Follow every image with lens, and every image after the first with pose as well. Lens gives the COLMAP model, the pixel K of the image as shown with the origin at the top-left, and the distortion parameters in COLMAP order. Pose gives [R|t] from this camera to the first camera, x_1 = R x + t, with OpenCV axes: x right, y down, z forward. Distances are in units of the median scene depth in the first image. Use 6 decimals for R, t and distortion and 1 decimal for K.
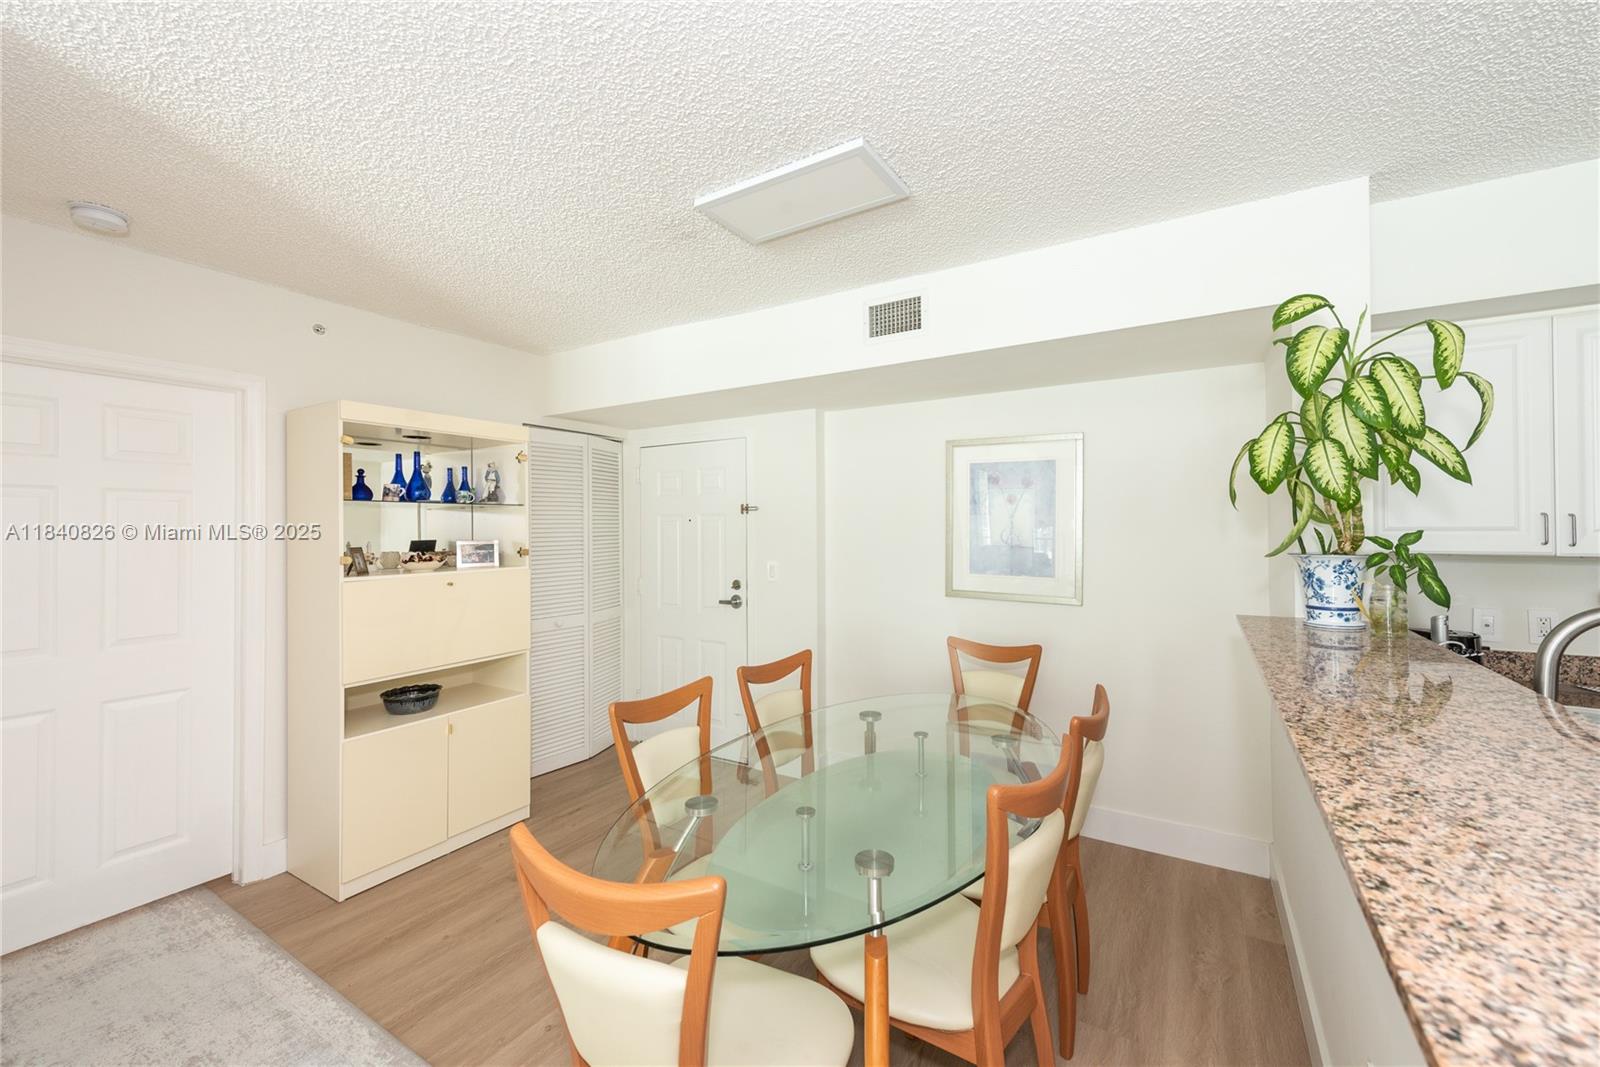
lens RADIAL K [[623.0, 0, 800.0], [0, 623.0, 533.5], [0, 0, 1]] dist [0.015471, -0.006265]
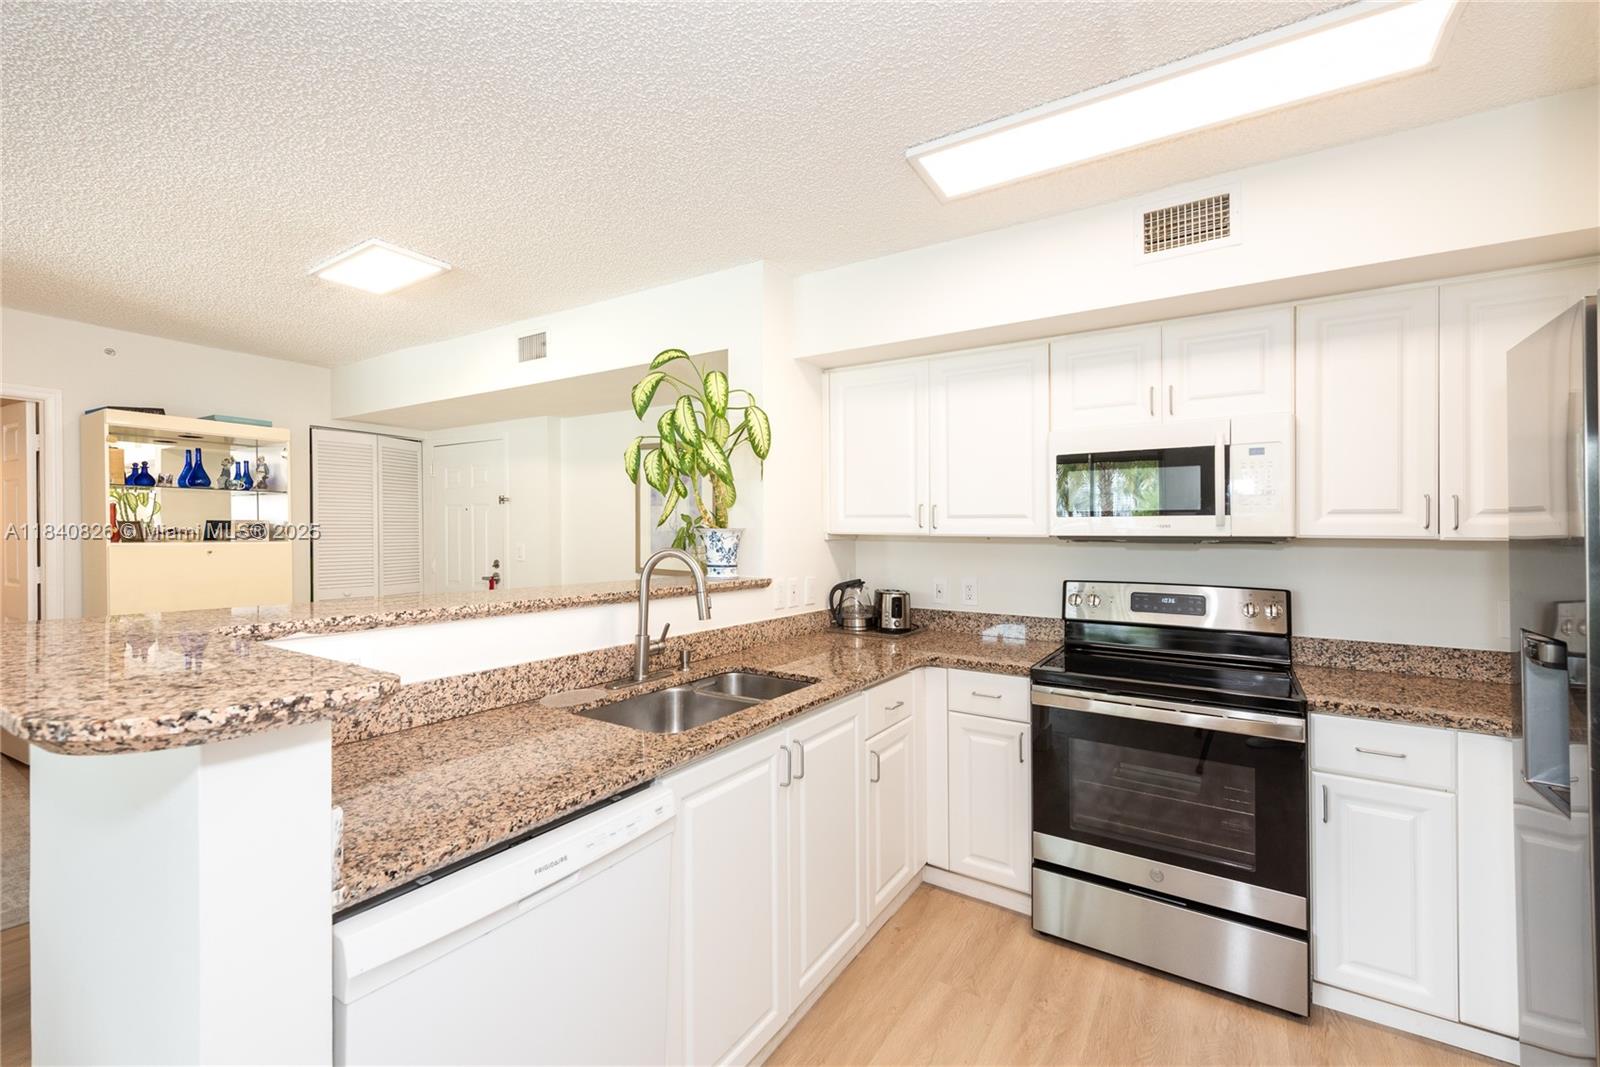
lens RADIAL K [[660.8, 0, 797.1], [0, 660.8, 555.6], [0, 0, 1]] dist [-0.000846, -0.000147]
pose [[0.999552, 0.017940, -0.023975, 0.607350], [-0.017339, 0.999537, 0.025010, 0.030083], [0.024413, -0.024583, 0.999400, -0.291524]]
